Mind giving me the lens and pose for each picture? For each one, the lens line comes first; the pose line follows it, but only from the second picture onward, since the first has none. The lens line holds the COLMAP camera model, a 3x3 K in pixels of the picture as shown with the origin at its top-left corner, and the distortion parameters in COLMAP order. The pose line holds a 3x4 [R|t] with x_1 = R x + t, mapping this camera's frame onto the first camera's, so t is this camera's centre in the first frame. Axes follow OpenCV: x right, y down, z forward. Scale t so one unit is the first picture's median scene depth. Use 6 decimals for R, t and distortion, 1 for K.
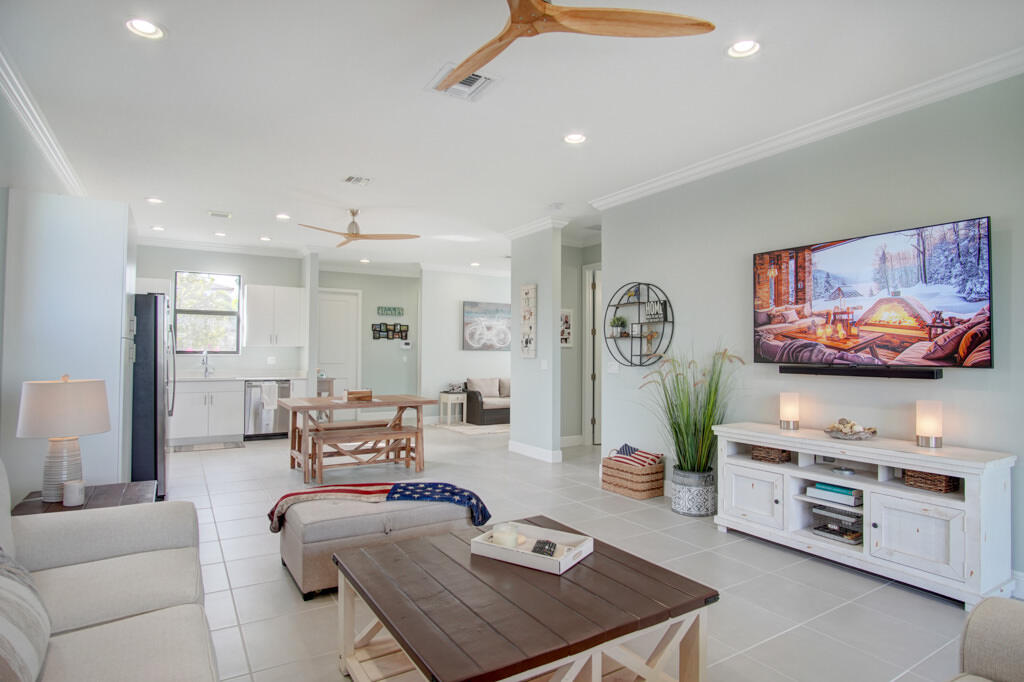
lens RADIAL K [[554.5, 0, 514.4], [0, 554.5, 344.4], [0, 0, 1]] dist [-0.000748, 0.000544]
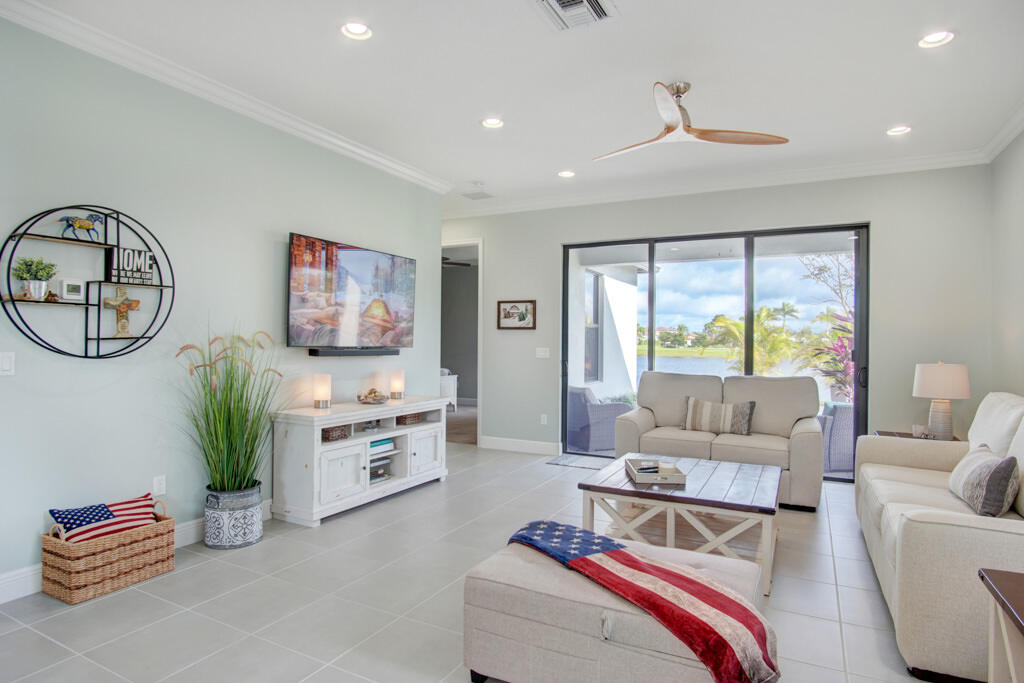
lens RADIAL K [[554.5, 0, 513.5], [0, 554.5, 342.2], [0, 0, 1]] dist [-0.000748, 0.000544]
pose [[-0.488728, -0.009026, 0.872389, -0.631729], [-0.027067, 0.999622, -0.004821, 0.020697], [-0.872016, -0.025969, -0.488788, 1.223241]]
